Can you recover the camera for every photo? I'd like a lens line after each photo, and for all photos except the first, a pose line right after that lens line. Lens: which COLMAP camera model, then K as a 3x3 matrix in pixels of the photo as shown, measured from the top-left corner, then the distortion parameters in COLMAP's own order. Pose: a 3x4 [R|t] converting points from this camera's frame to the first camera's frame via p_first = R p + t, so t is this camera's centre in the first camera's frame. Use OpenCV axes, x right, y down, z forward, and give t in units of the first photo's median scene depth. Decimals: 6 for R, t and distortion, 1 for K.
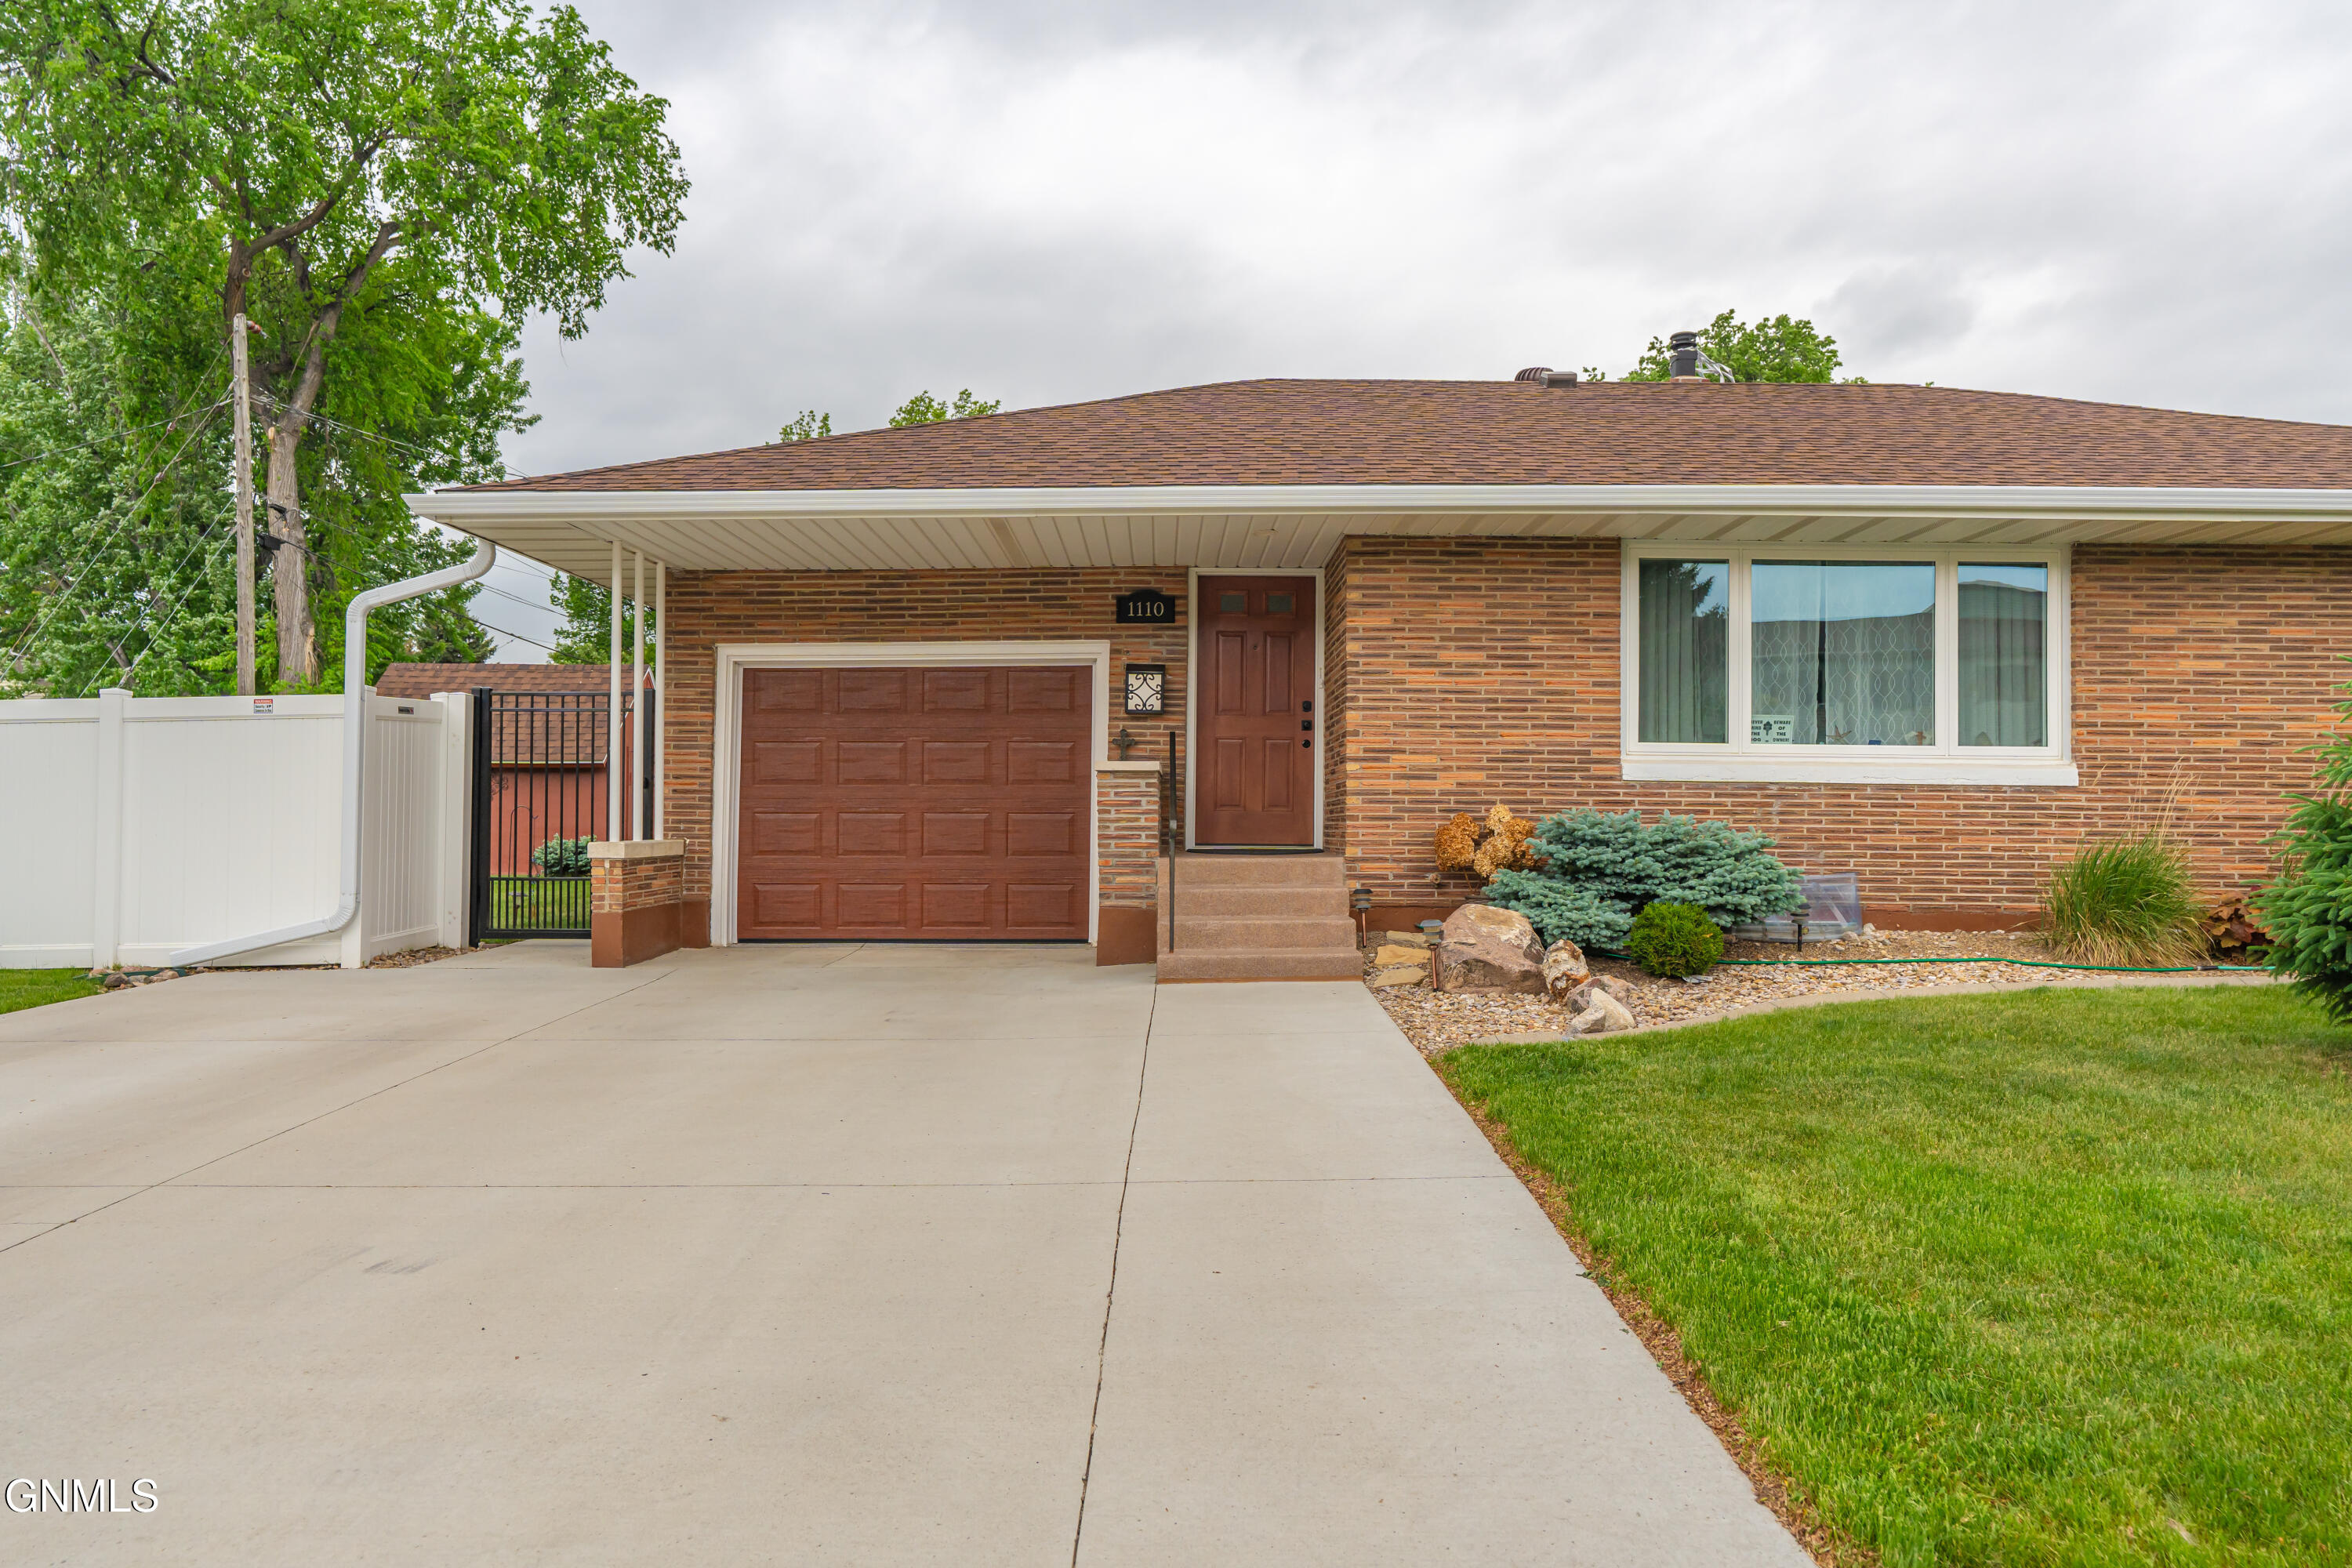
lens RADIAL K [[1500.1, 0, 1183.6], [0, 1500.1, 797.7], [0, 0, 1]] dist [0.008604, -0.001514]
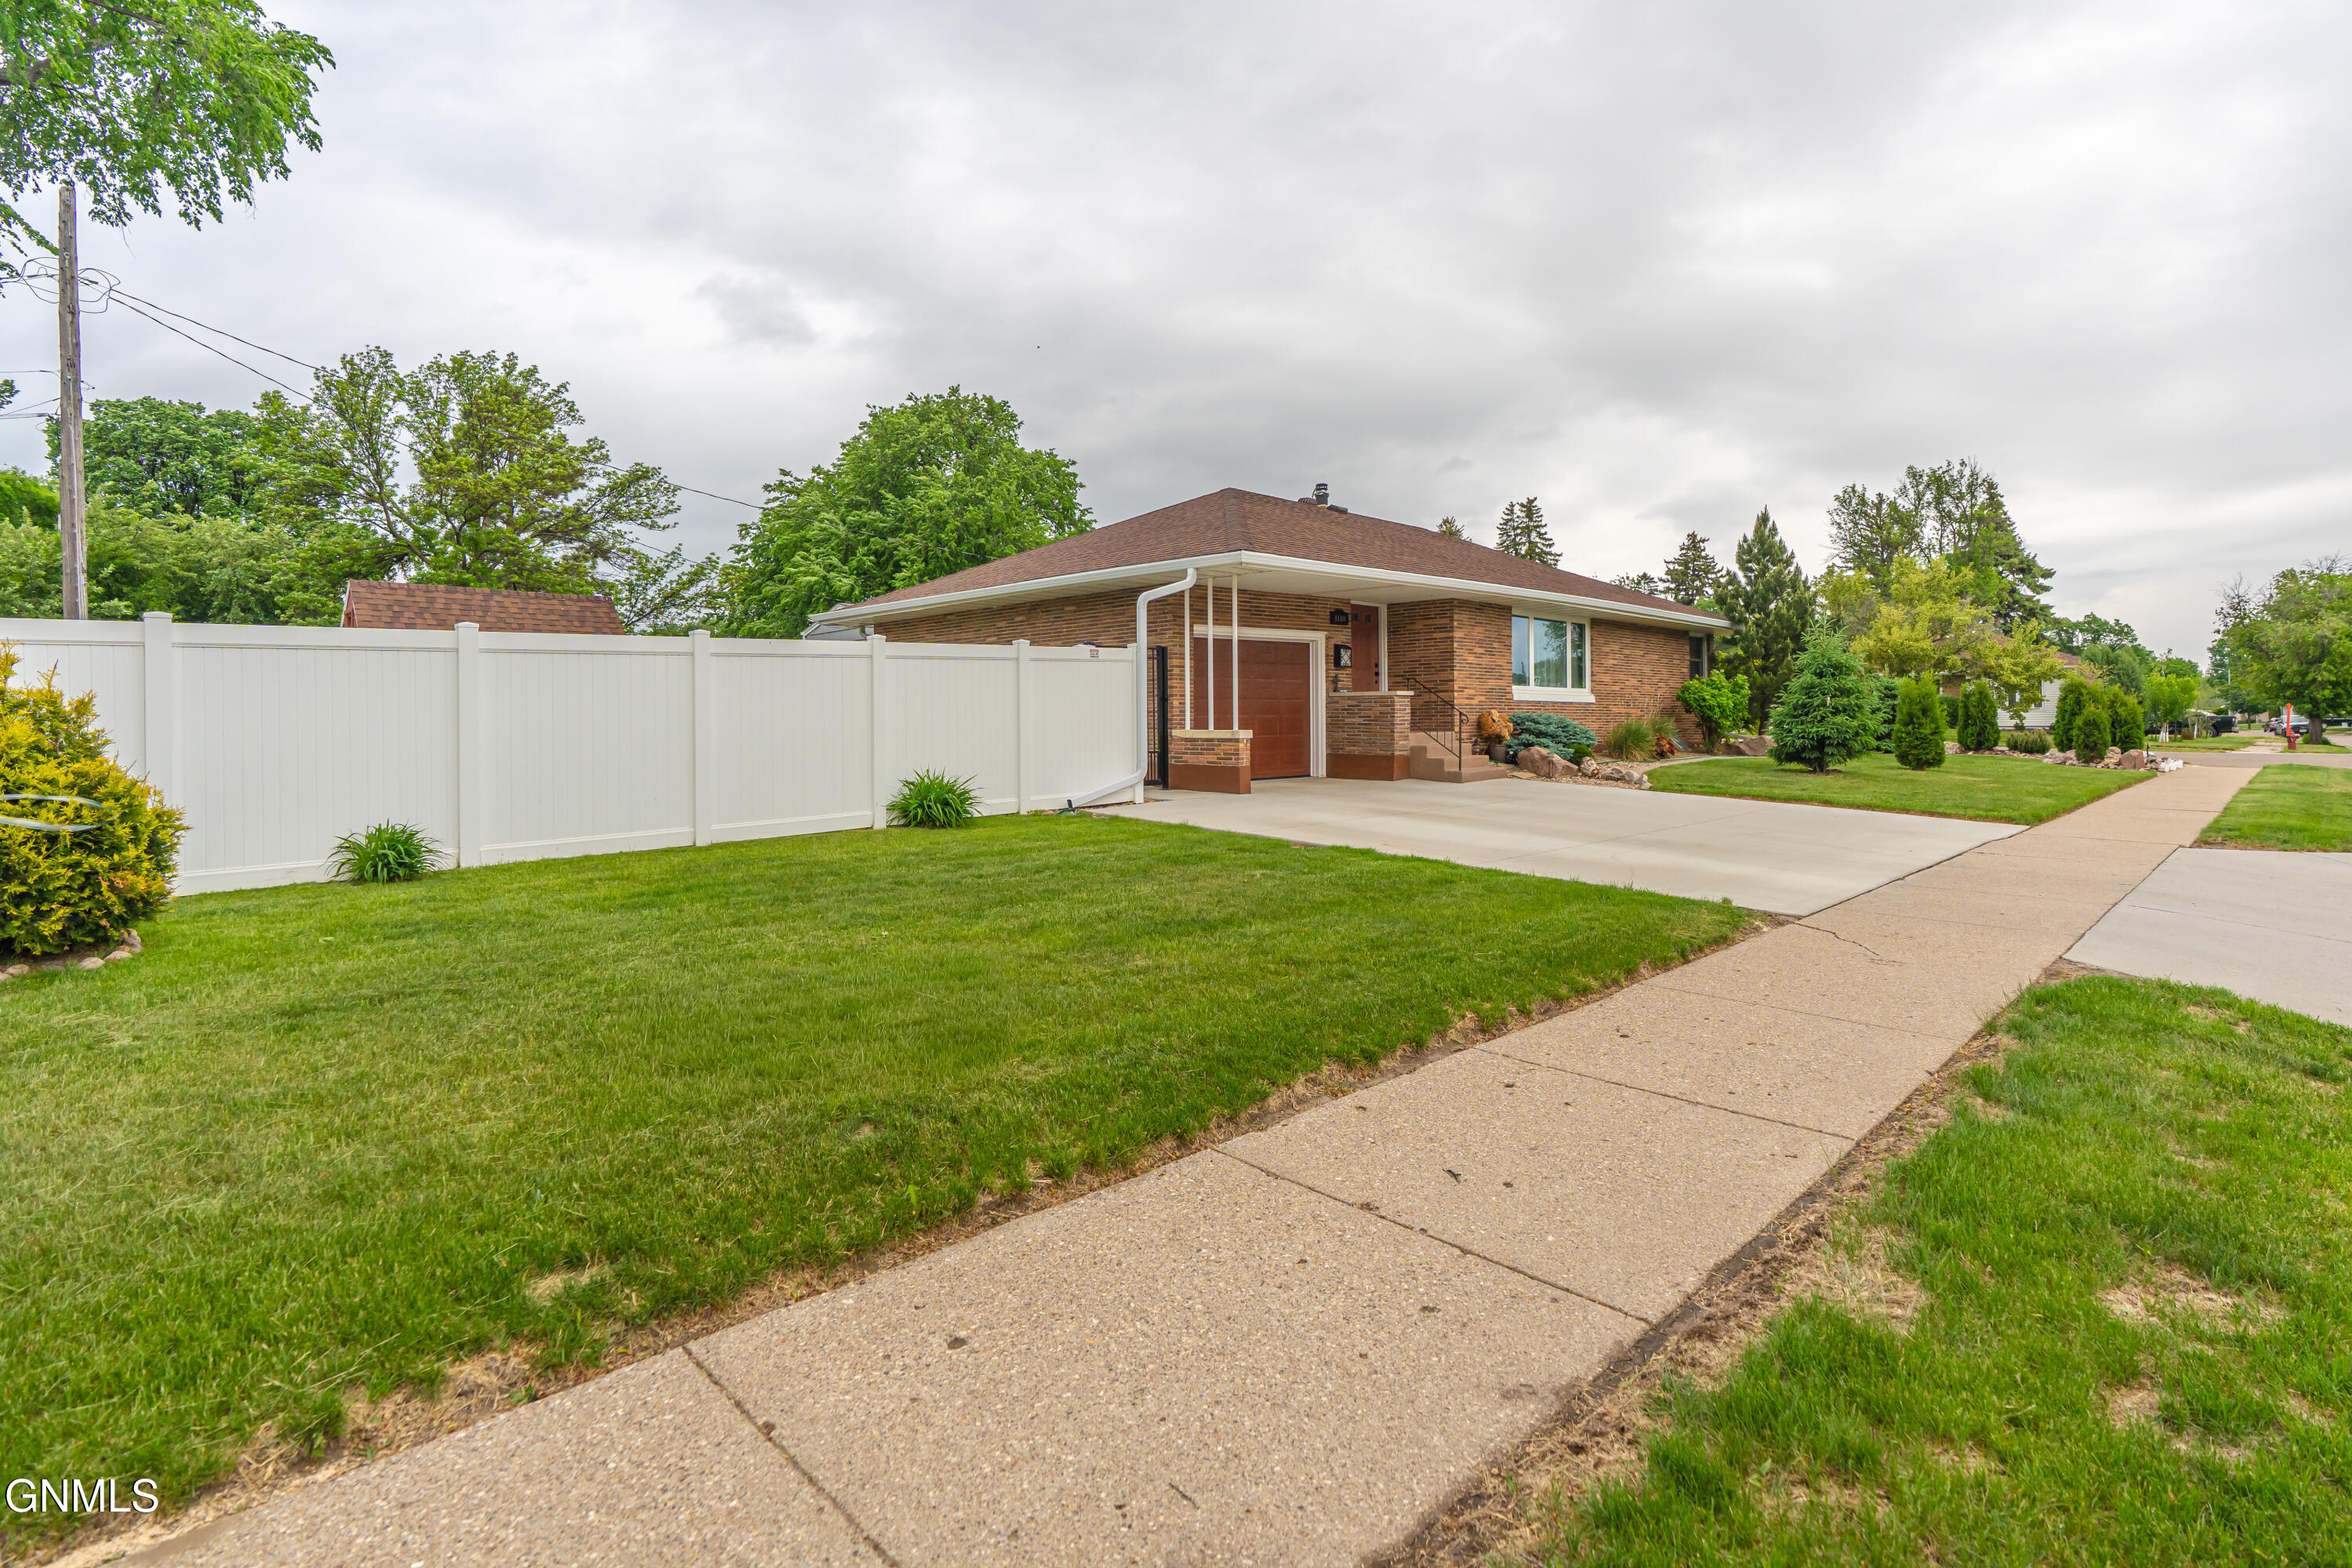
lens RADIAL K [[1112.9, 0, 1246.4], [0, 1112.9, 733.8], [0, 0, 1]] dist [0.000035, -0.000369]
pose [[0.693420, -0.020234, 0.720250, -1.416421], [0.000286, 0.999613, 0.027807, -0.006929], [-0.720534, -0.019076, 0.693158, -0.002912]]
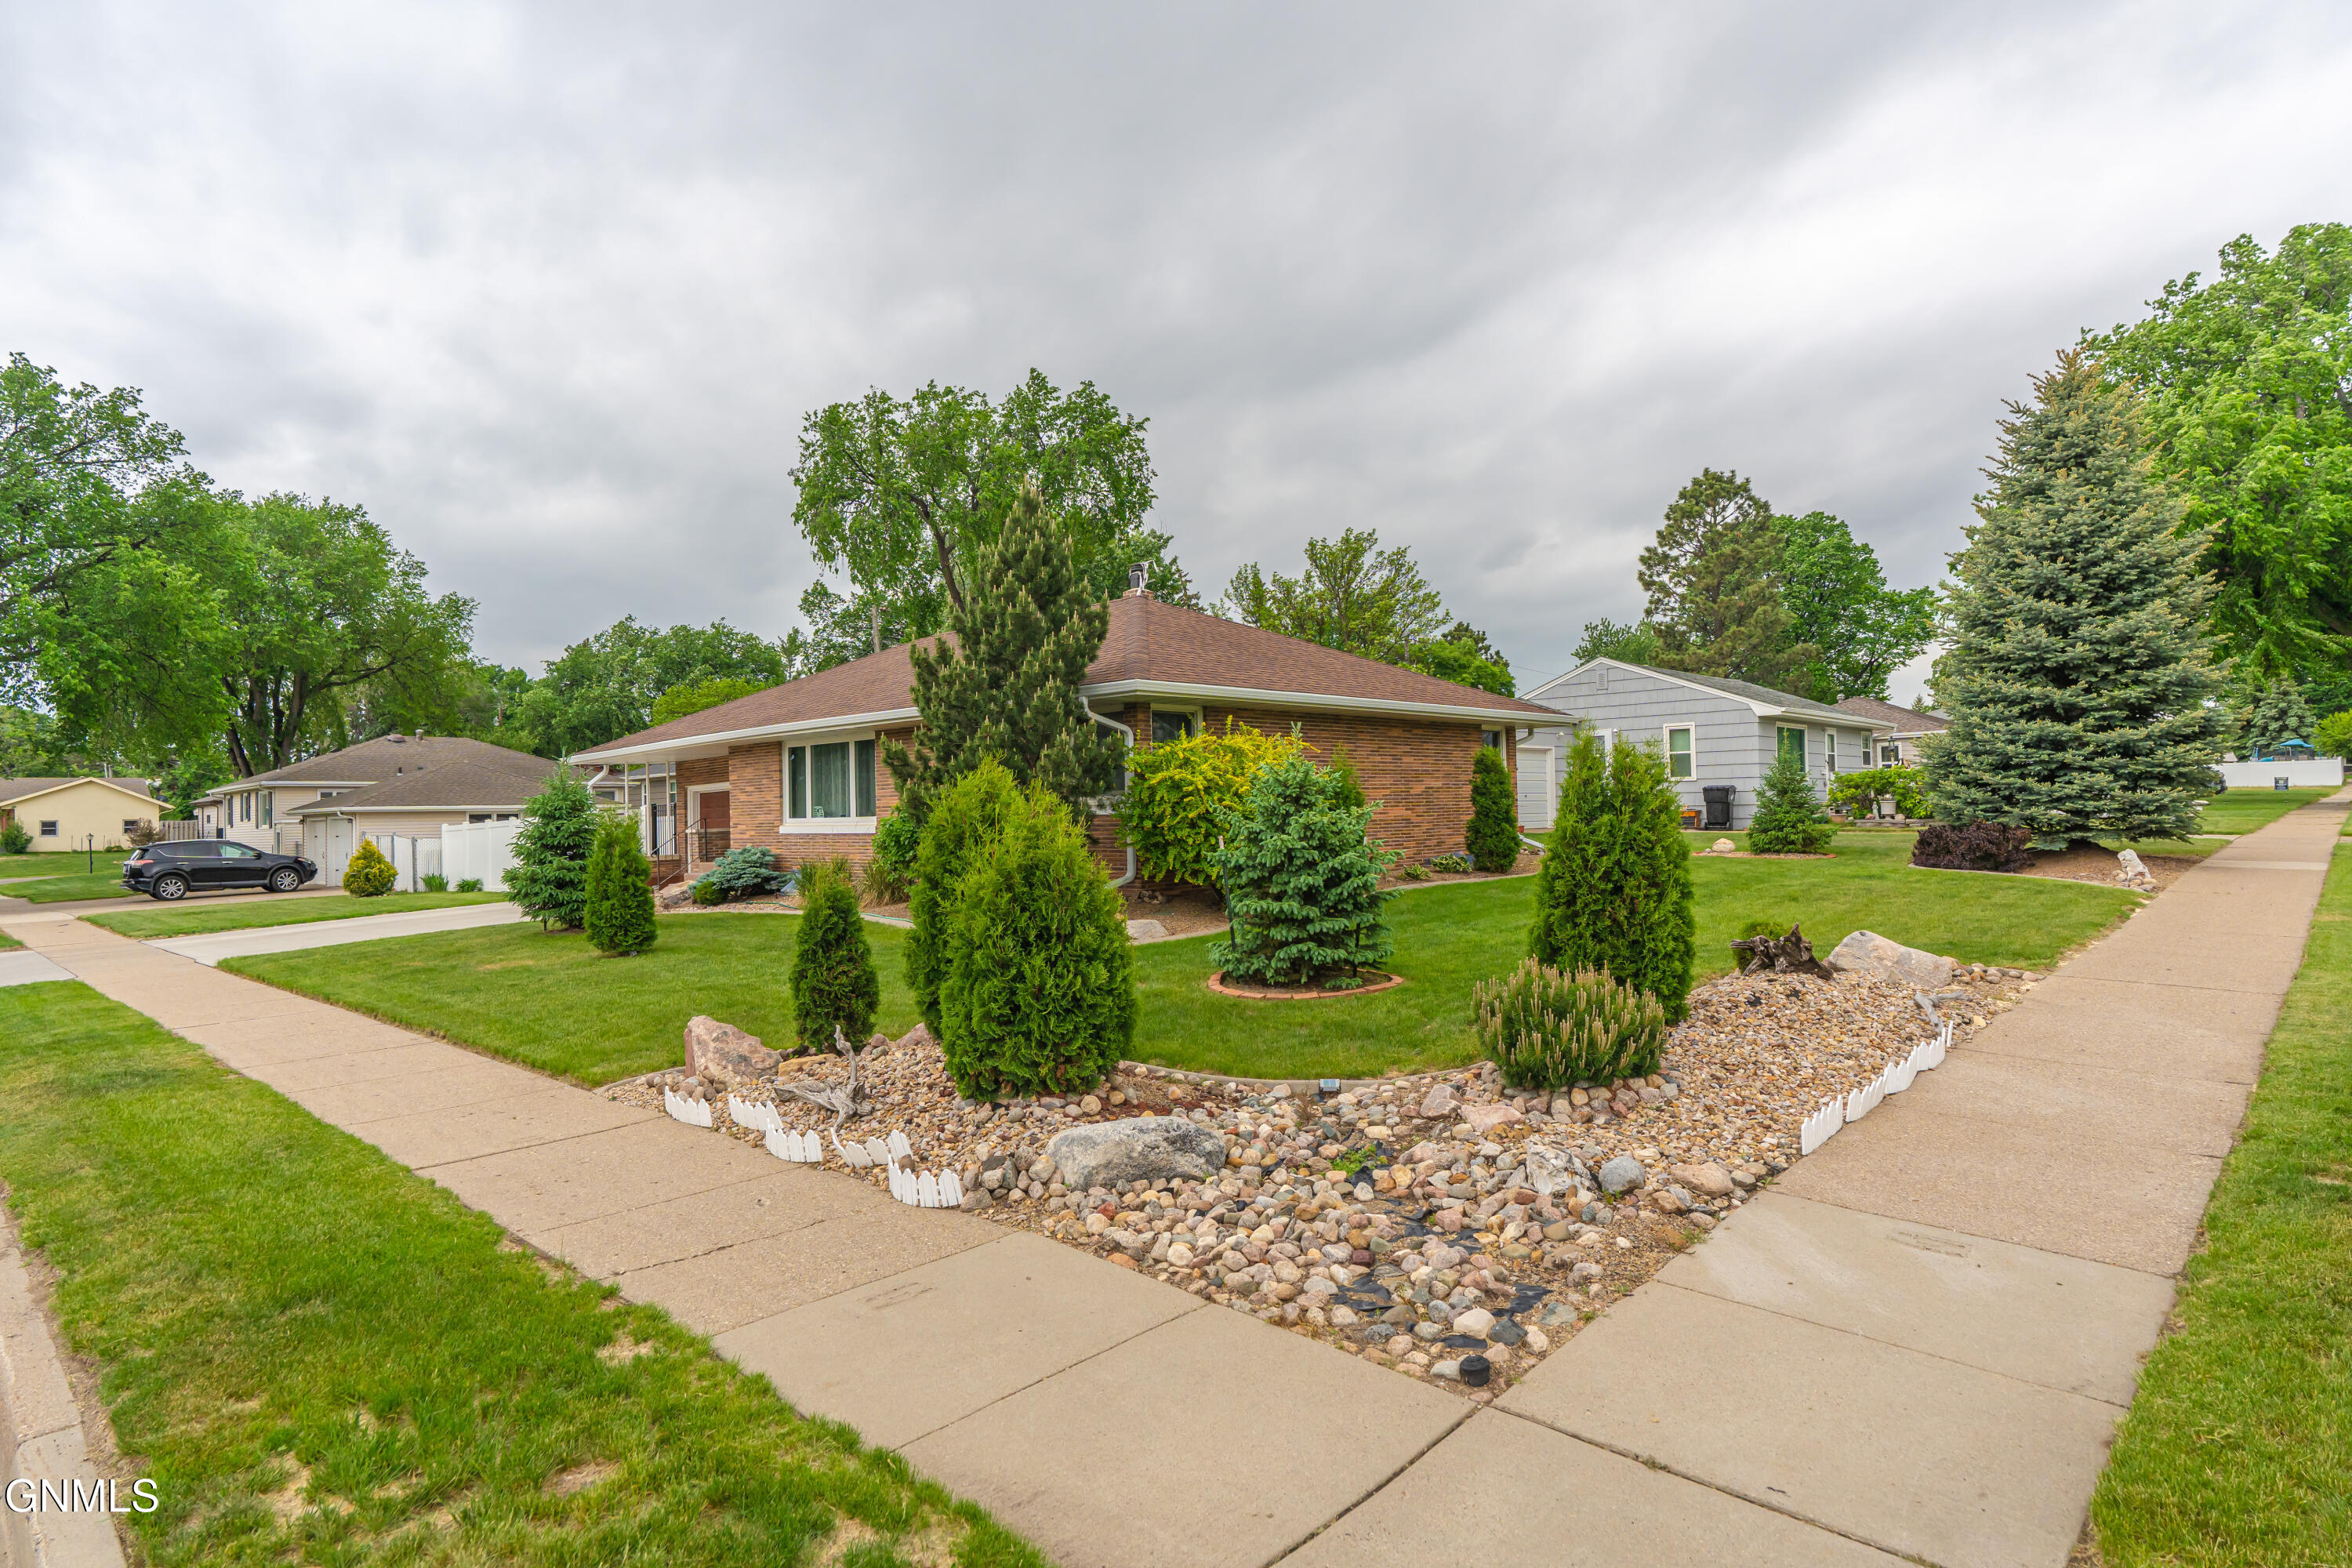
lens RADIAL K [[1238.6, 0, 1176.0], [0, 1238.6, 784.0], [0, 0, 1]] dist [-0.000021, -0.000201]
pose [[0.724836, -0.040353, -0.687739, 2.296739], [0.043230, 0.998980, -0.013053, -0.039602], [0.687564, -0.020269, 0.725841, -0.099081]]
